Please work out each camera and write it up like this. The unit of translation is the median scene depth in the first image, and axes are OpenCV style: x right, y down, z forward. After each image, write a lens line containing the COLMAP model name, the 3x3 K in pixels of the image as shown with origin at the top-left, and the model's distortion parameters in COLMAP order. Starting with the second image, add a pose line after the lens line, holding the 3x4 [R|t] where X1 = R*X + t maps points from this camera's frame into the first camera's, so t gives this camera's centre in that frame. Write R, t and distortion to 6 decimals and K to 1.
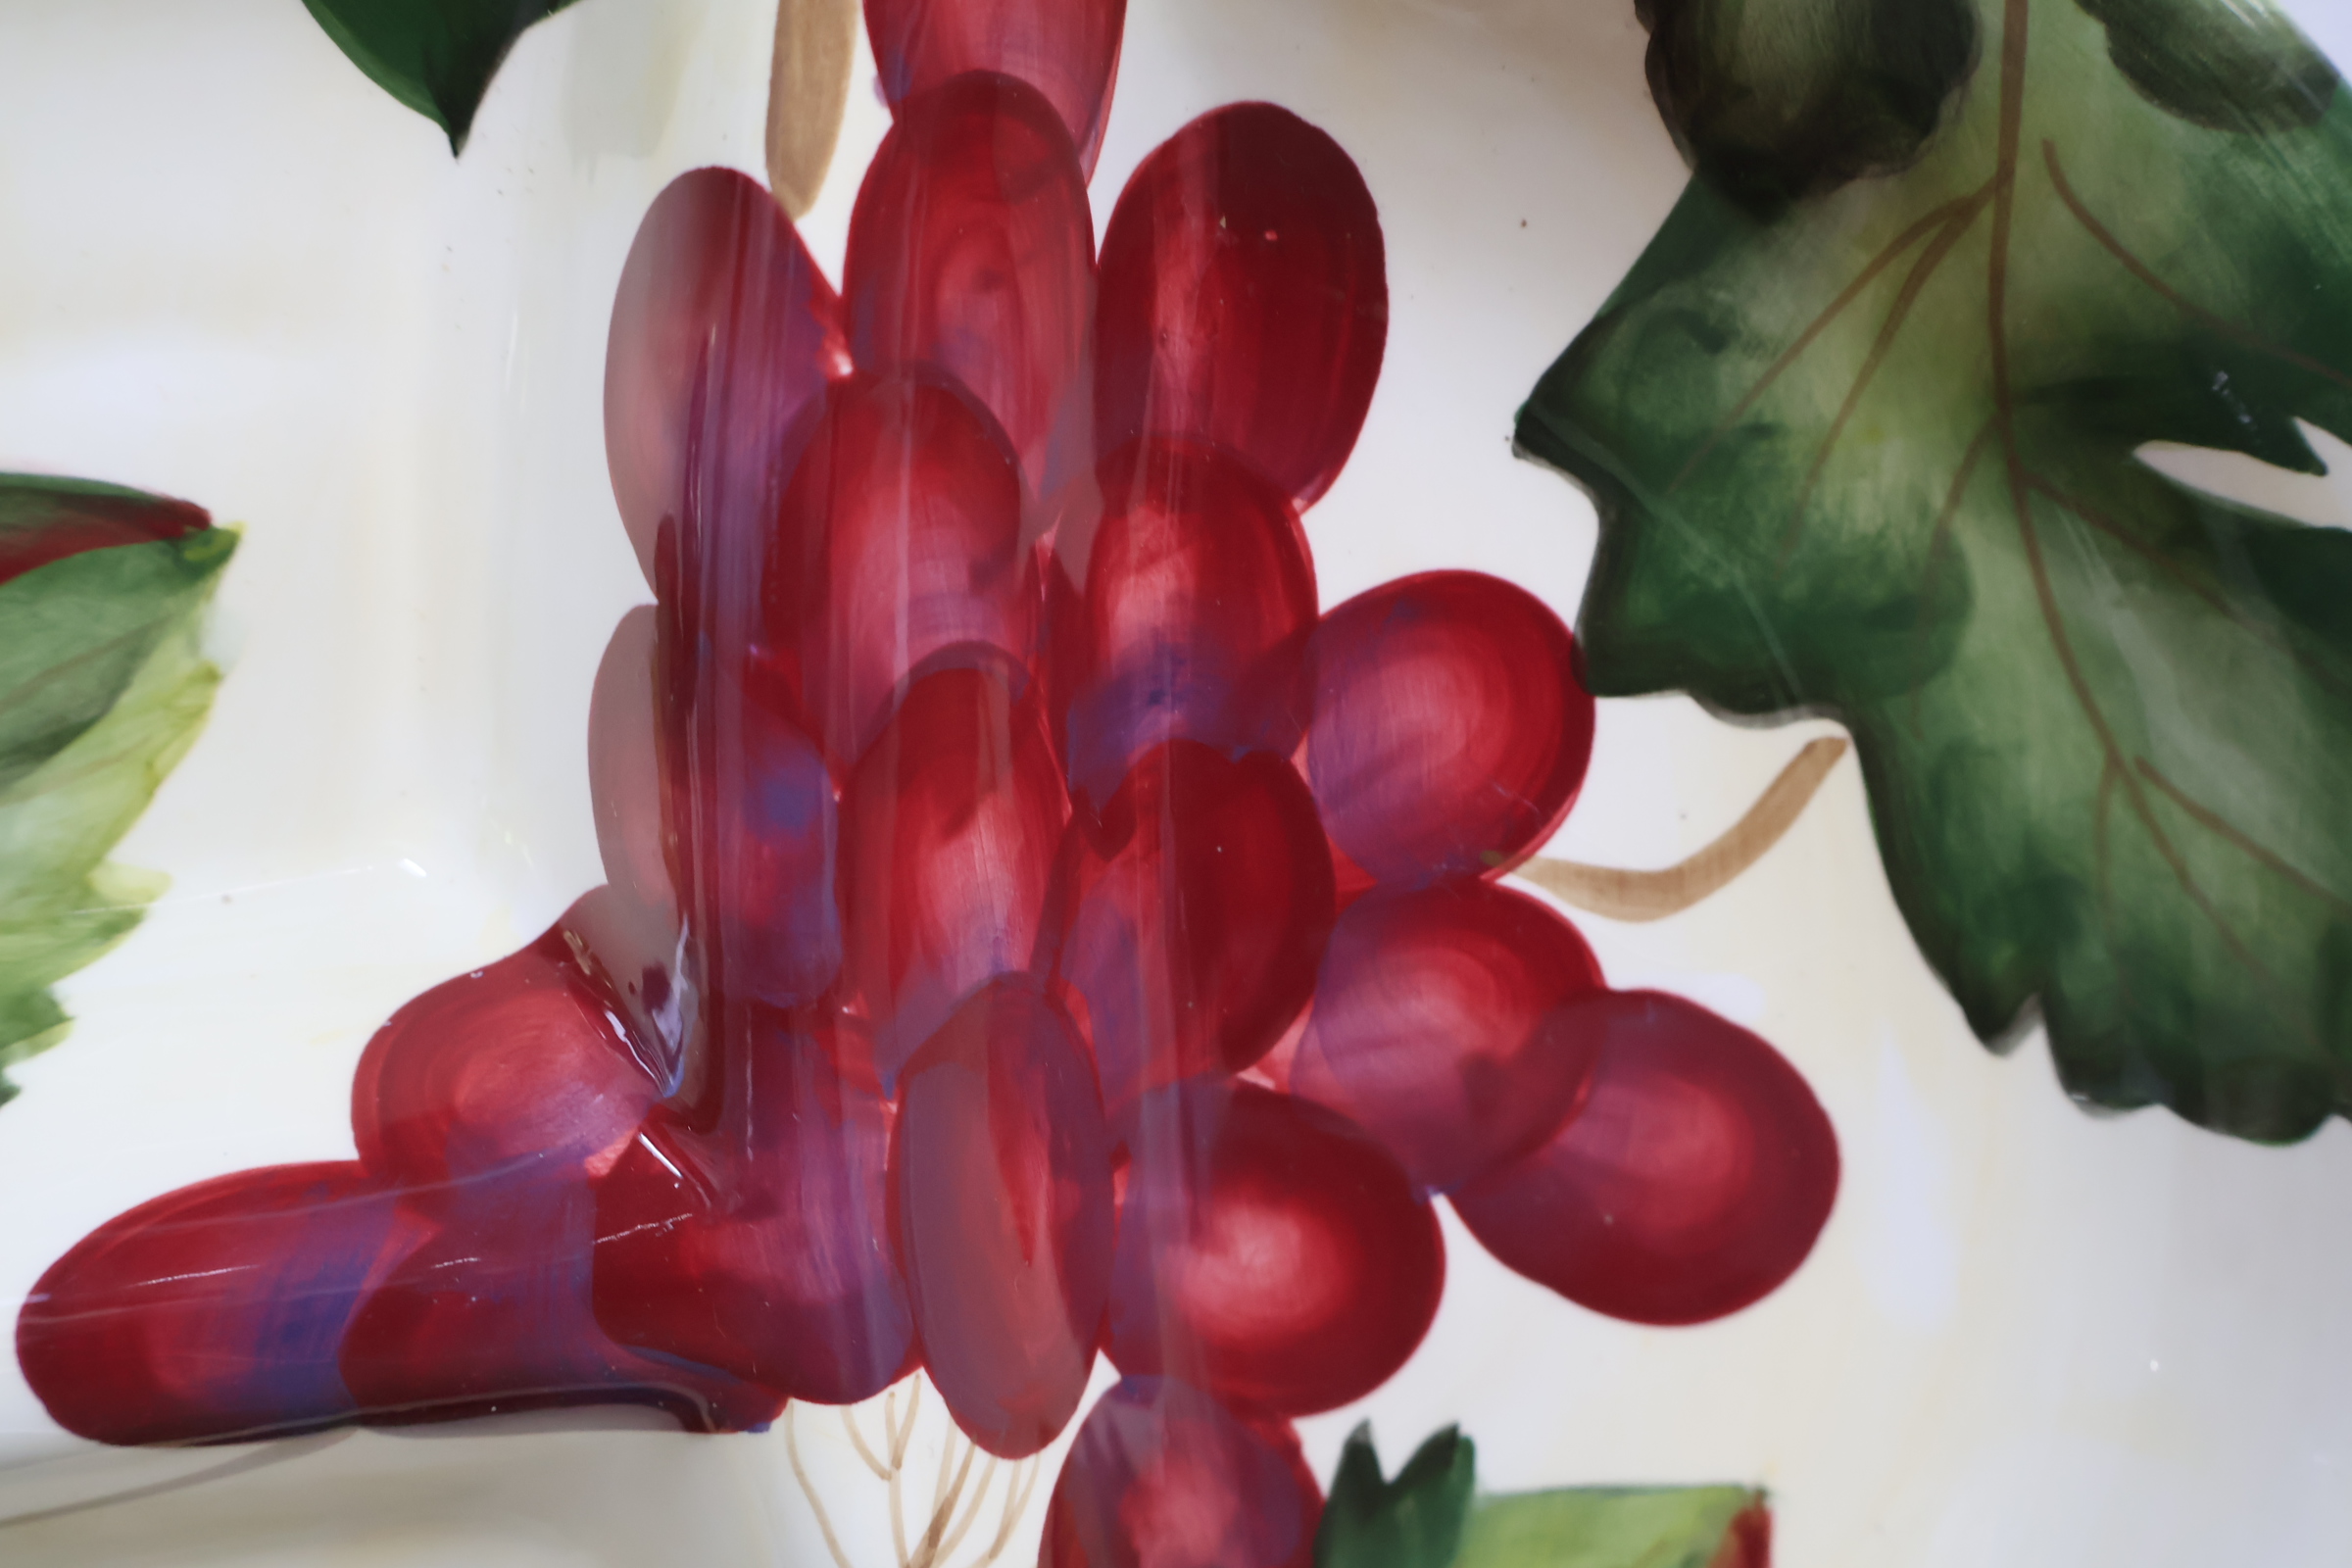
lens RADIAL K [[2527.8, 0, 1176.0], [0, 2527.8, 784.0], [0, 0, 1]] dist [-0.003030, 0.021102]
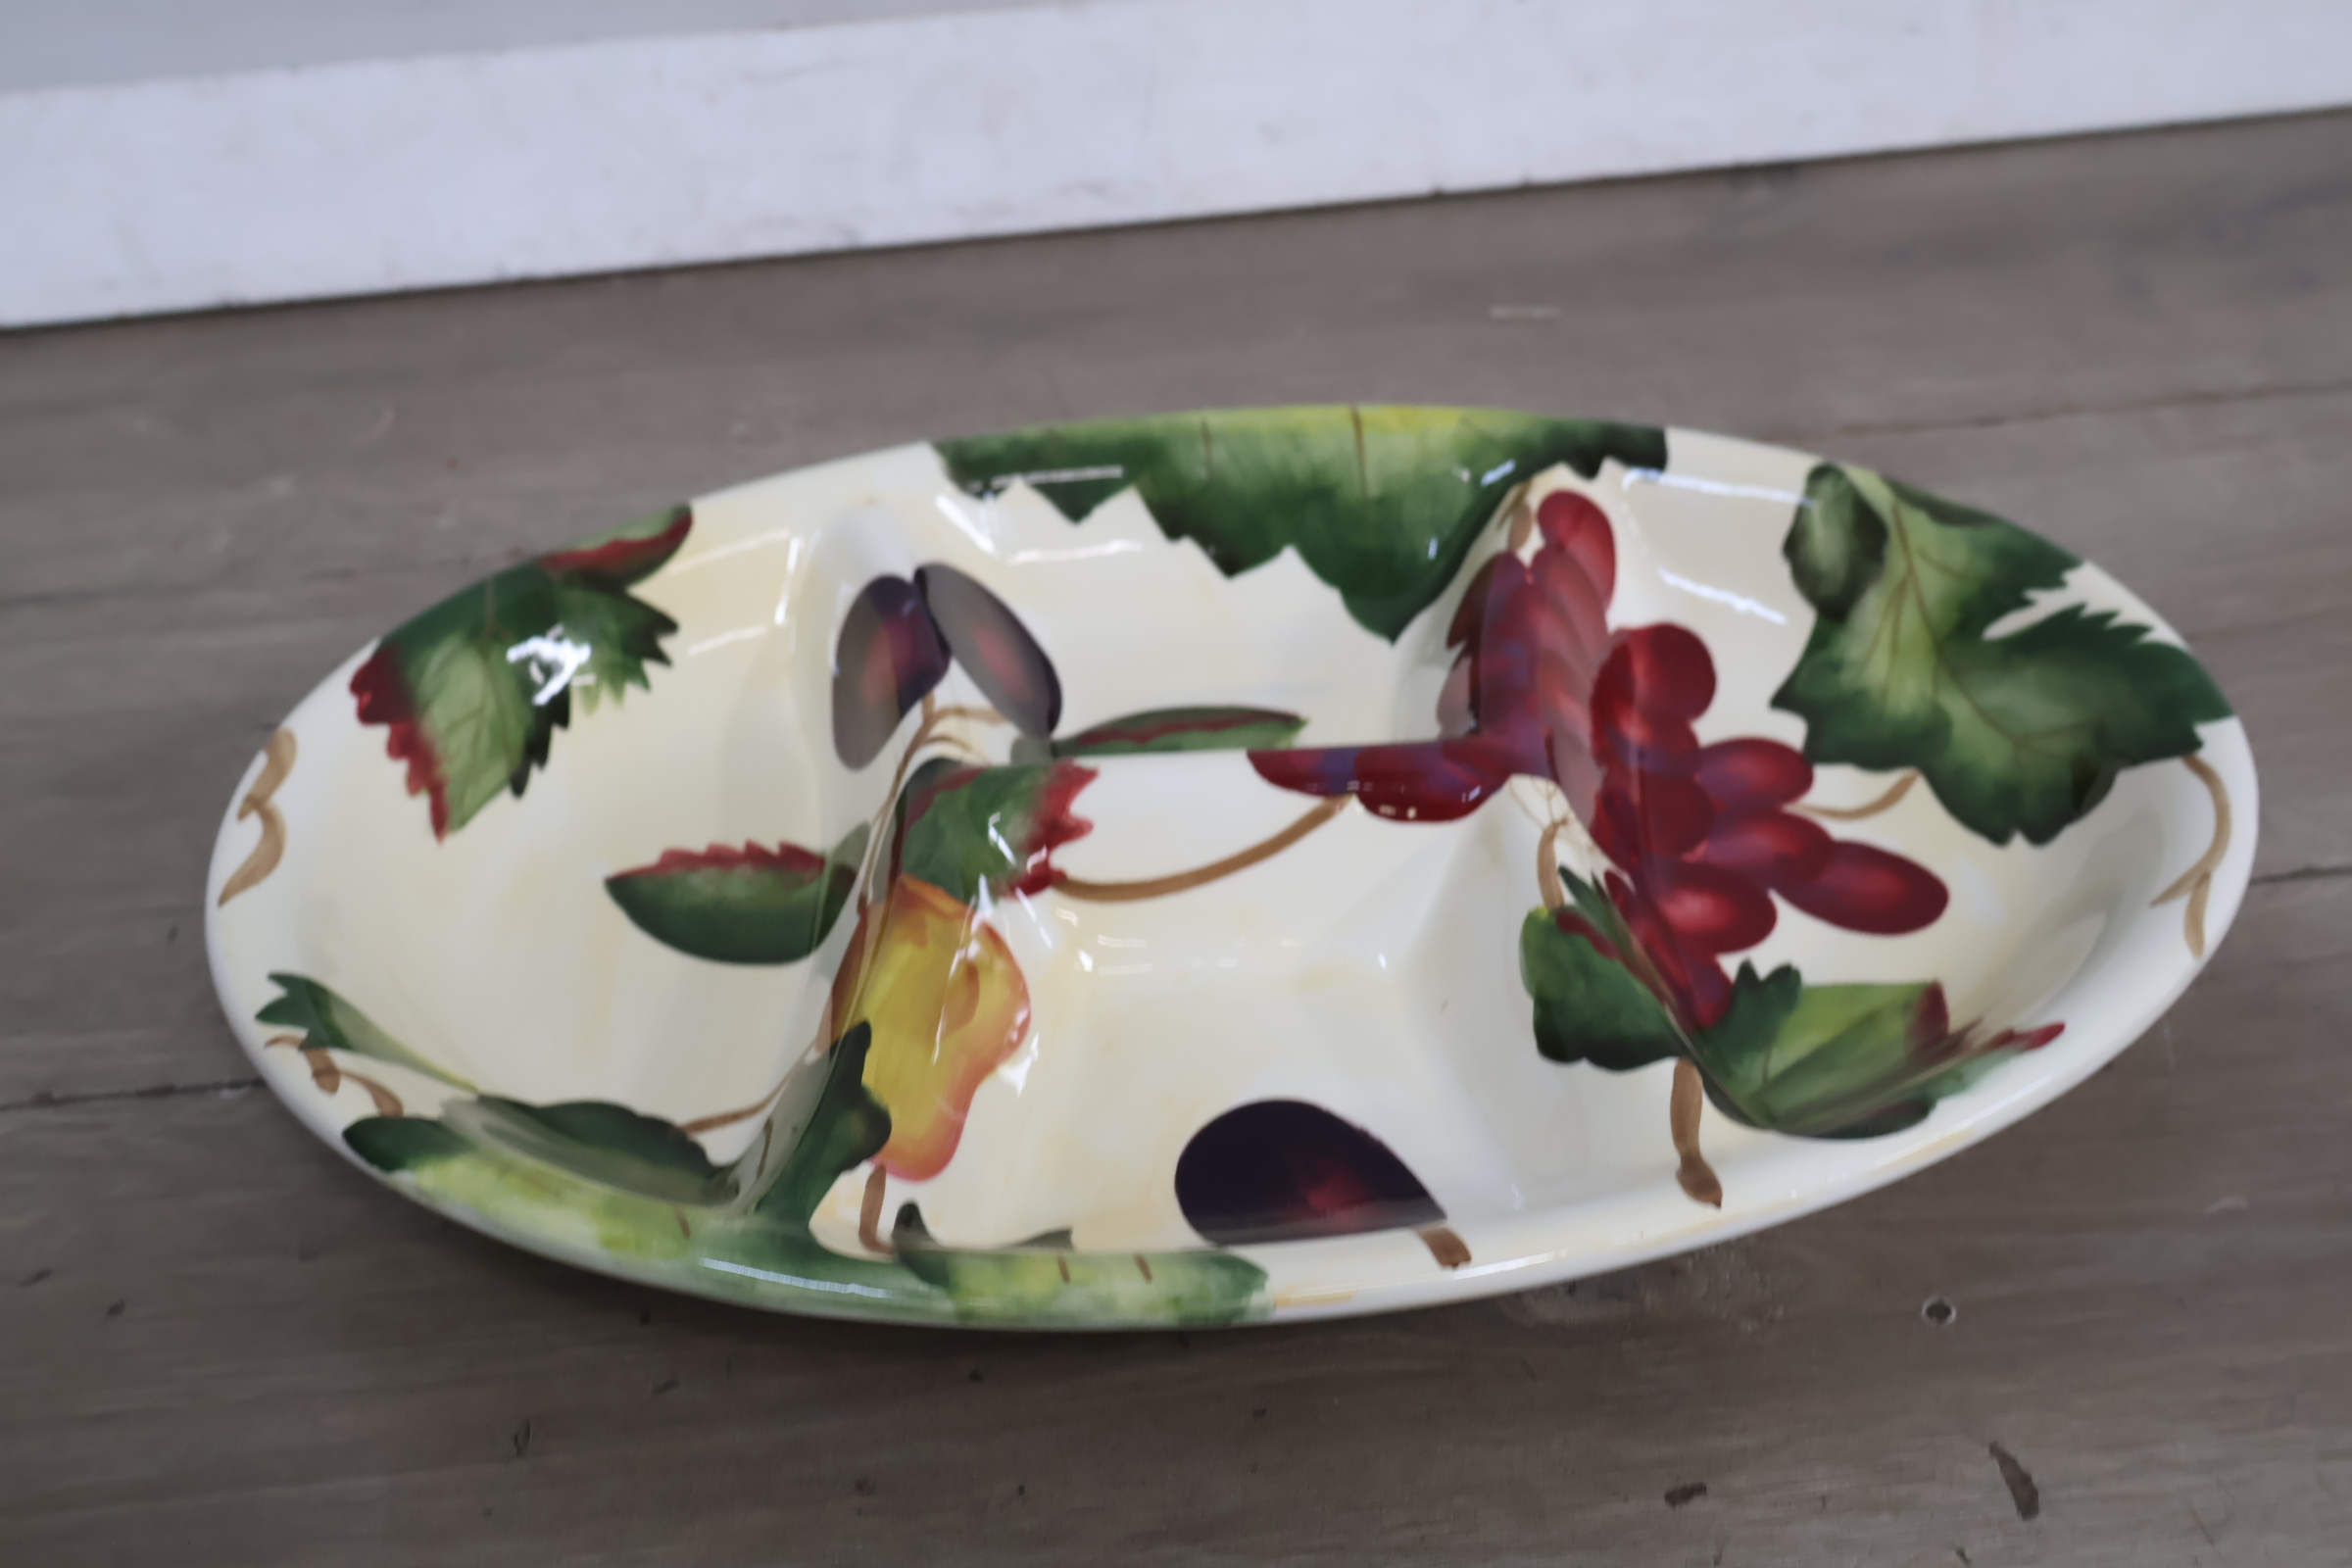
lens RADIAL K [[2527.8, 0, 1176.0], [0, 2527.8, 784.0], [0, 0, 1]] dist [-0.003030, 0.021102]
pose [[0.984528, -0.059117, -0.164955, -0.050886], [-0.111991, 0.511738, -0.851811, 2.303309], [0.134770, 0.857105, 0.497199, -0.364276]]
